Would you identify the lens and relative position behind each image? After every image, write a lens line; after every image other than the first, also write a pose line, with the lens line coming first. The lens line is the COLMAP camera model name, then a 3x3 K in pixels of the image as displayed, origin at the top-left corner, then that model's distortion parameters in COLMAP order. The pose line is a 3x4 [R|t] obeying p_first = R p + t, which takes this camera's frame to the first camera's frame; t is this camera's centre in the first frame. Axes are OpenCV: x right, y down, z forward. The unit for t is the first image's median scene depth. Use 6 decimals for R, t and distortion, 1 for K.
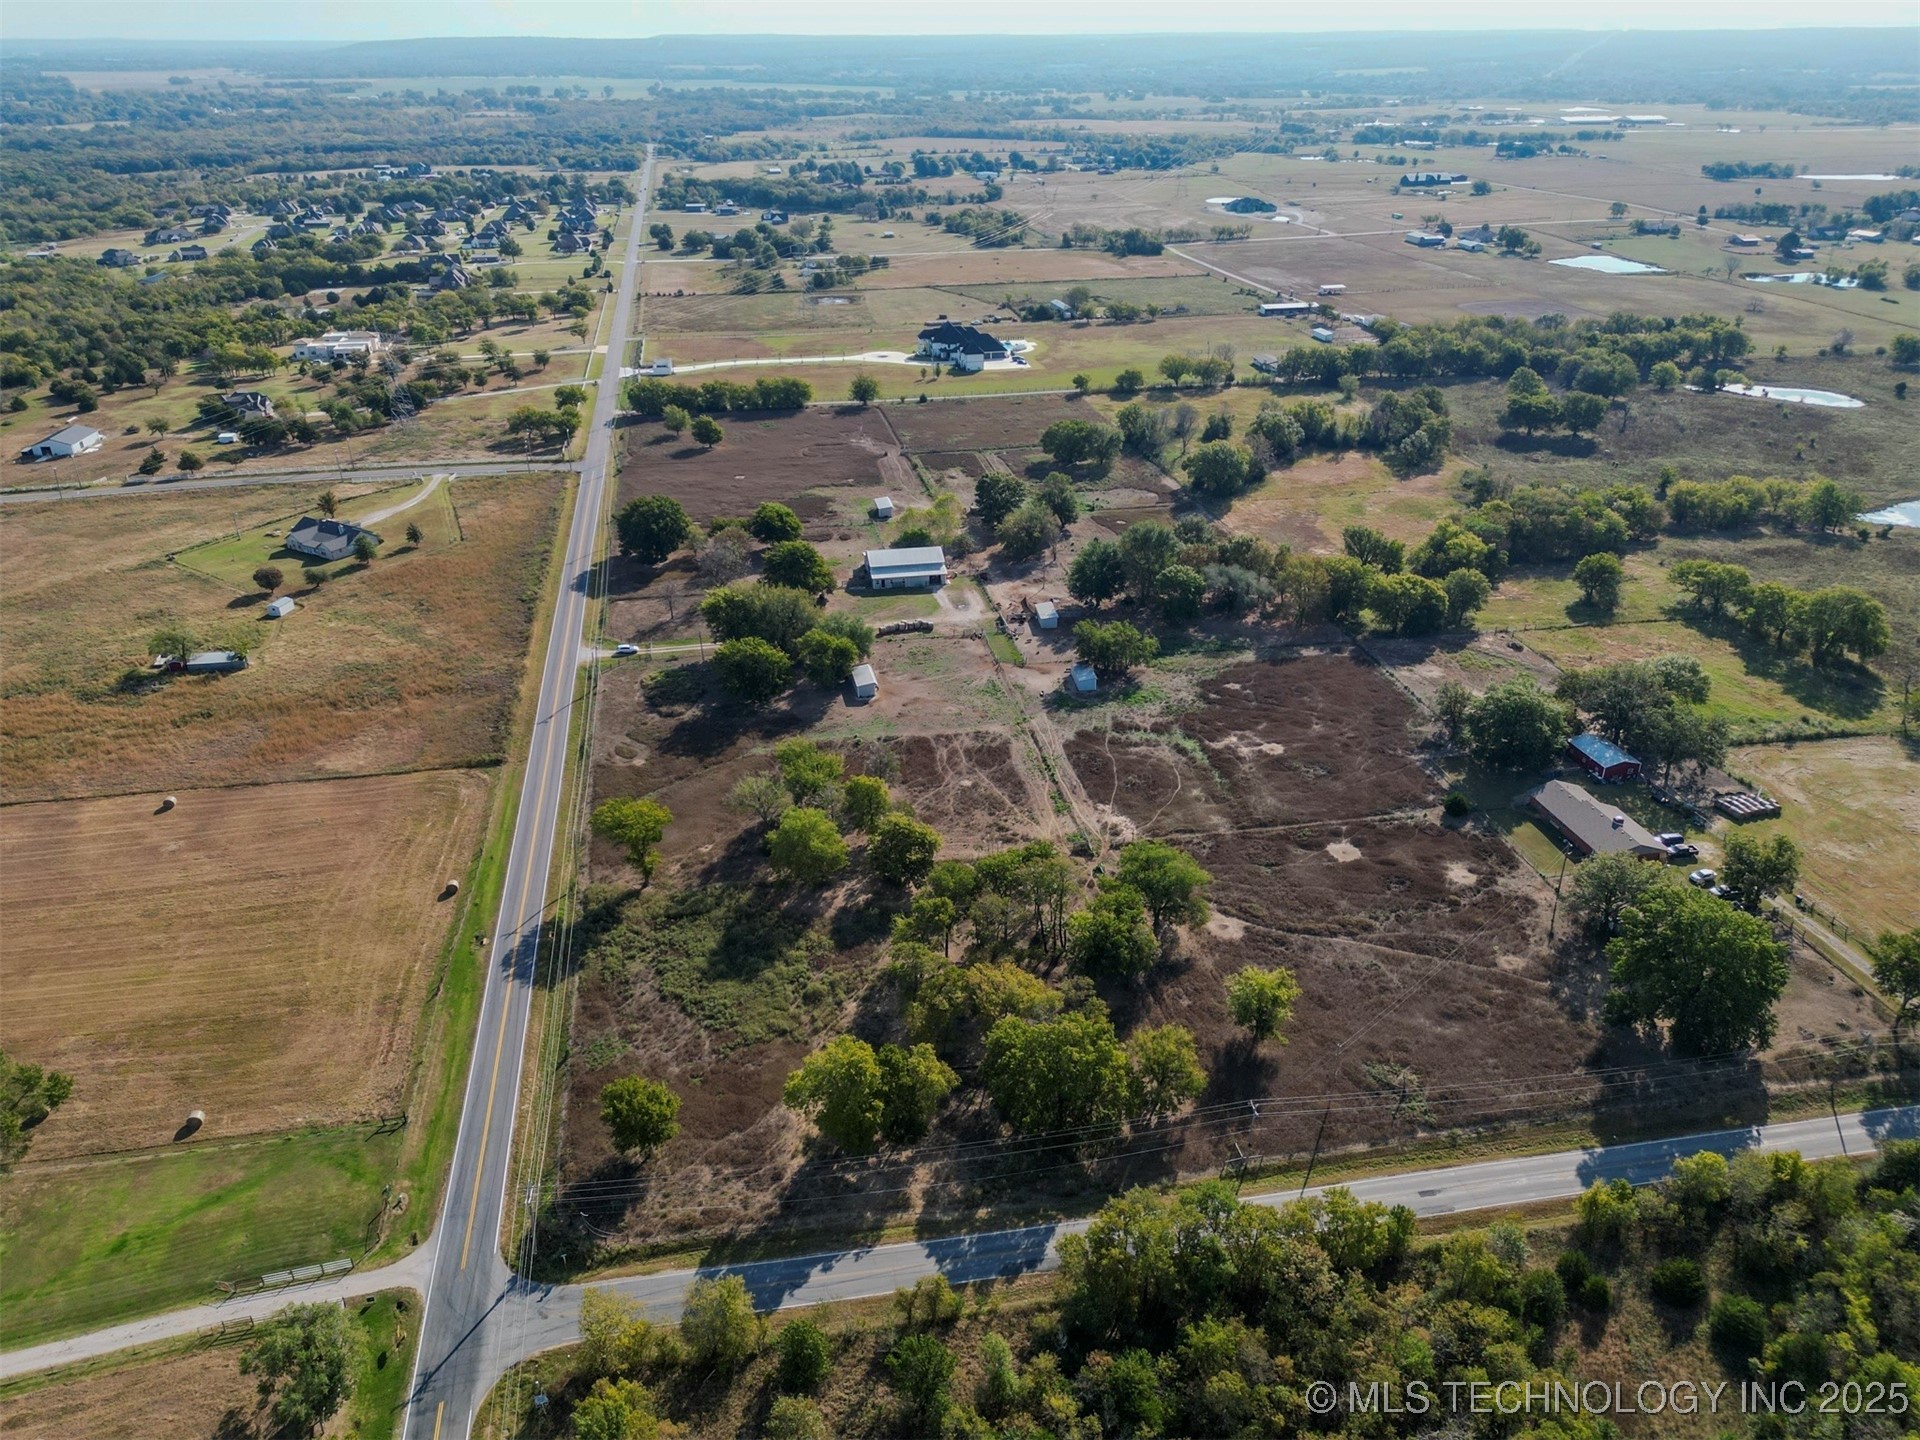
lens RADIAL K [[1342.6, 0, 960.0], [0, 1342.6, 720.0], [0, 0, 1]] dist [0.087282, -0.081543]
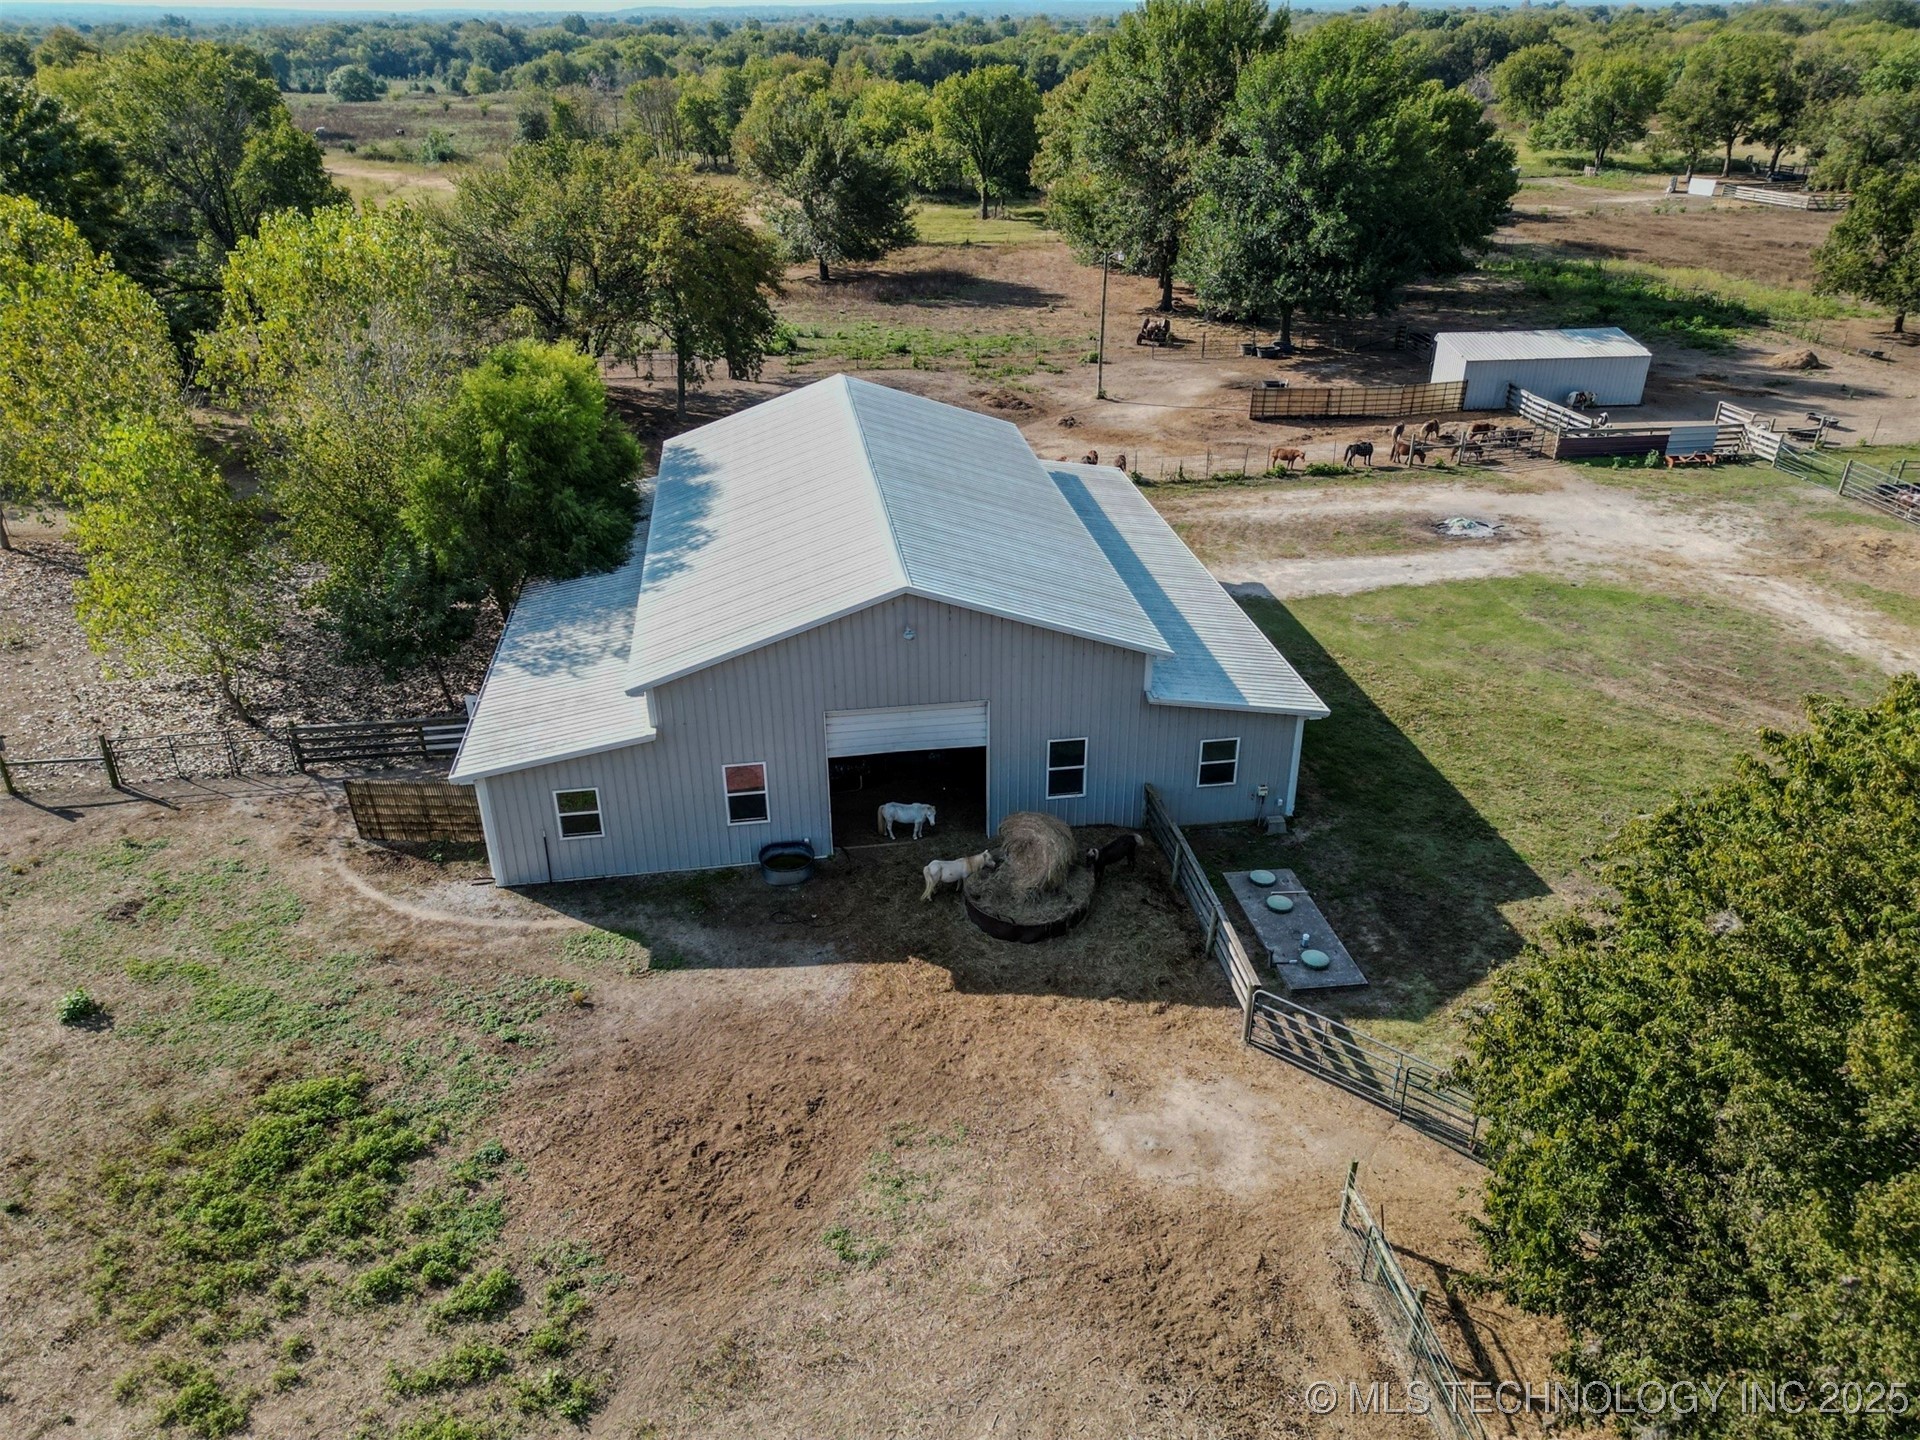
lens RADIAL K [[1342.6, 0, 960.0], [0, 1342.6, 720.0], [0, 0, 1]] dist [0.087282, -0.081543]
pose [[0.030412, -0.452602, 0.891194, -0.153223], [0.453904, 0.800625, 0.391116, -0.156532], [-0.890532, 0.392622, 0.229786, 1.023363]]
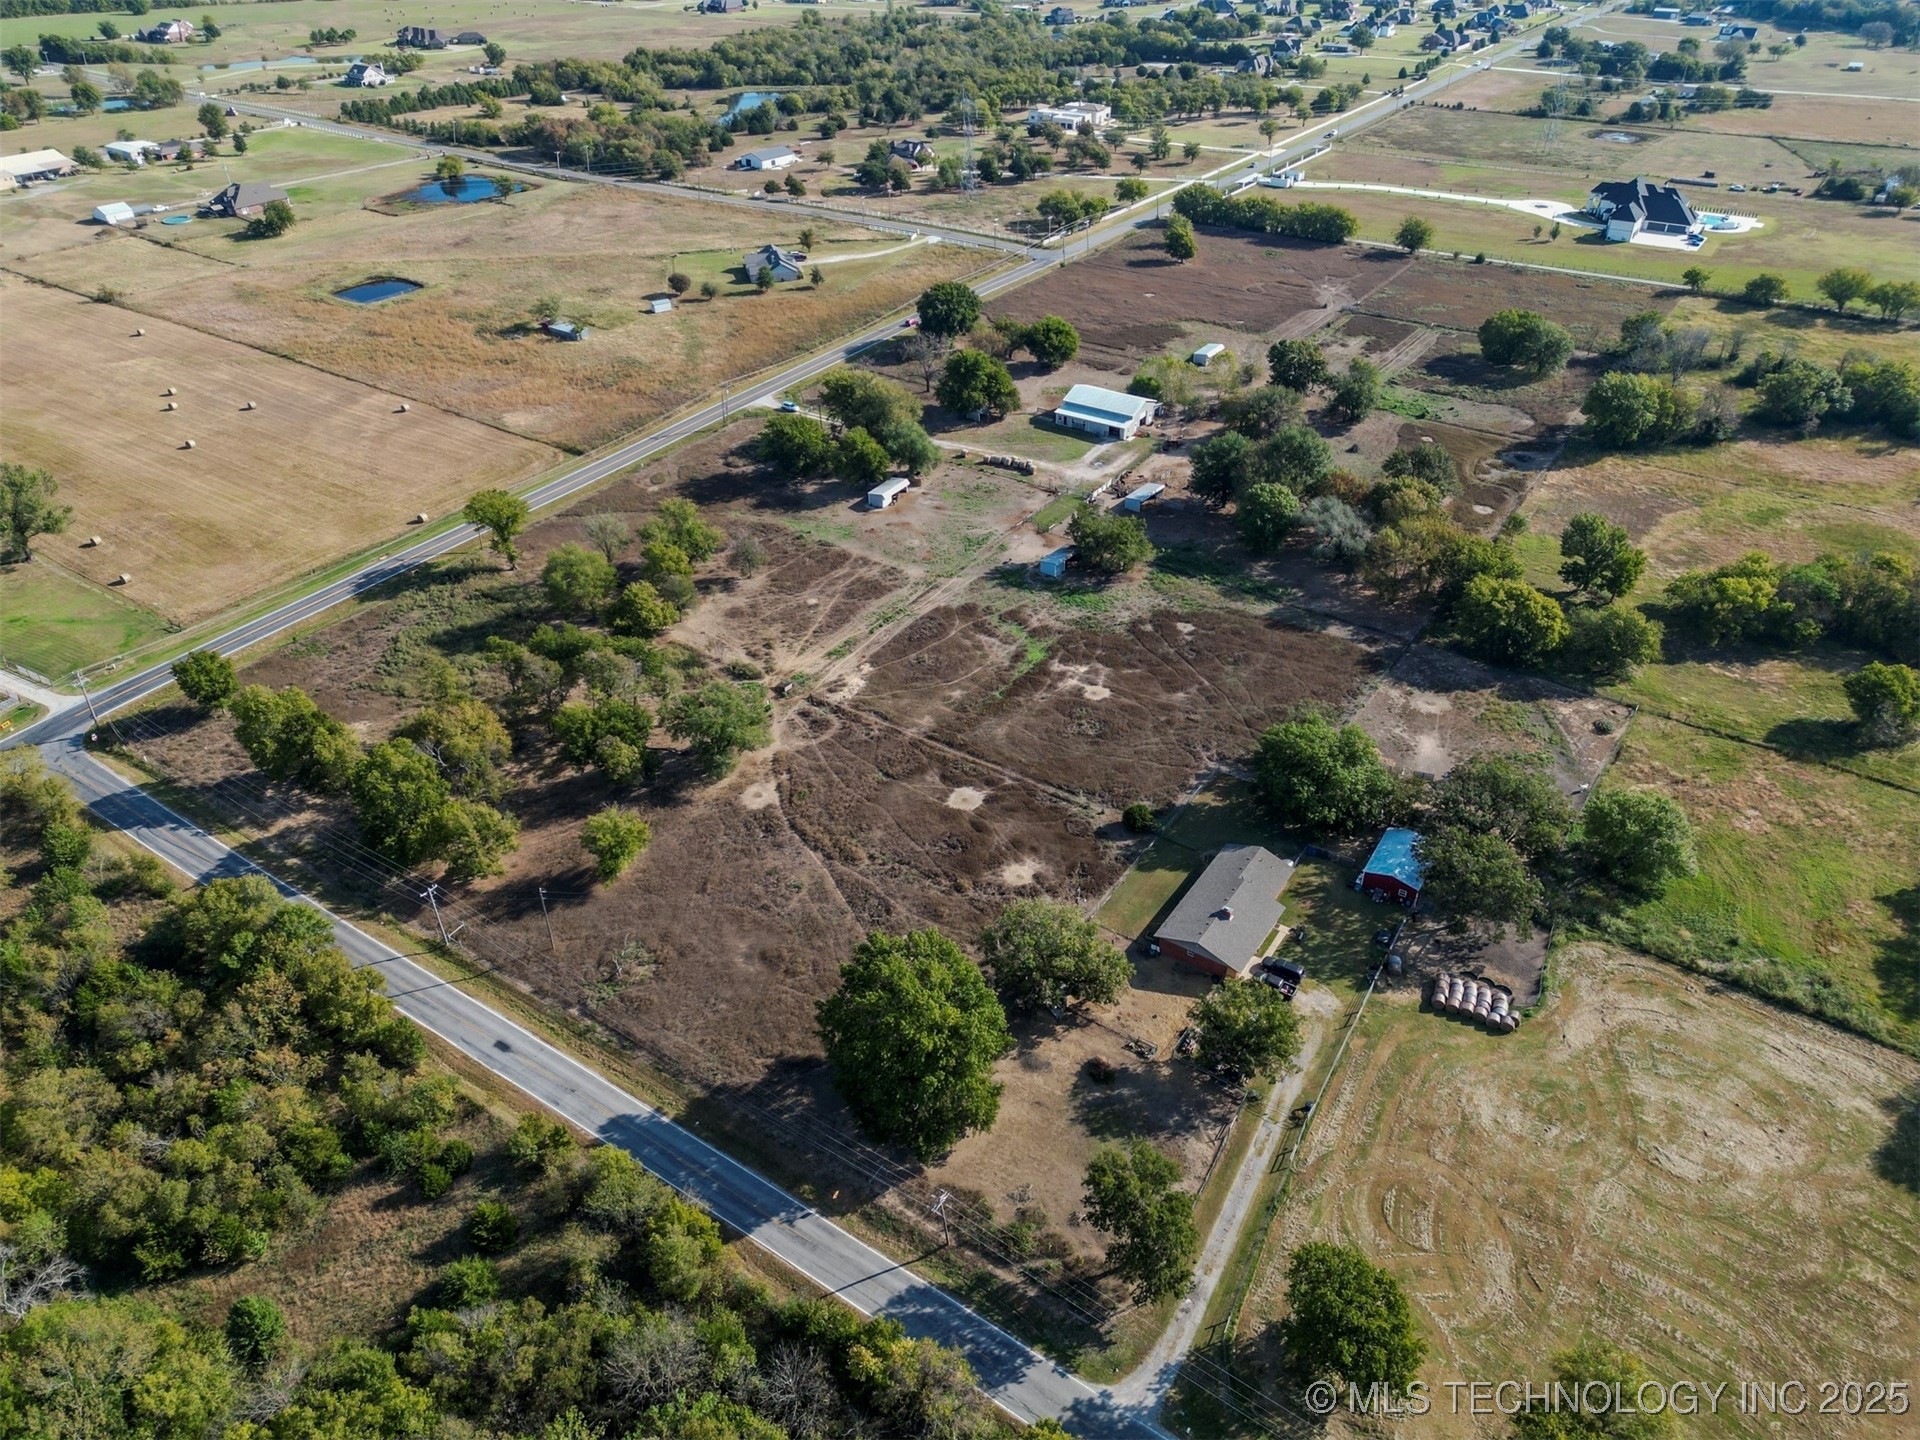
lens RADIAL K [[1342.6, 0, 960.0], [0, 1342.6, 720.0], [0, 0, 1]] dist [0.087282, -0.081543]
pose [[0.712764, 0.394707, -0.579805, 0.543894], [-0.317368, 0.918662, 0.235240, -0.111016], [0.625495, 0.016341, 0.780057, 0.213600]]
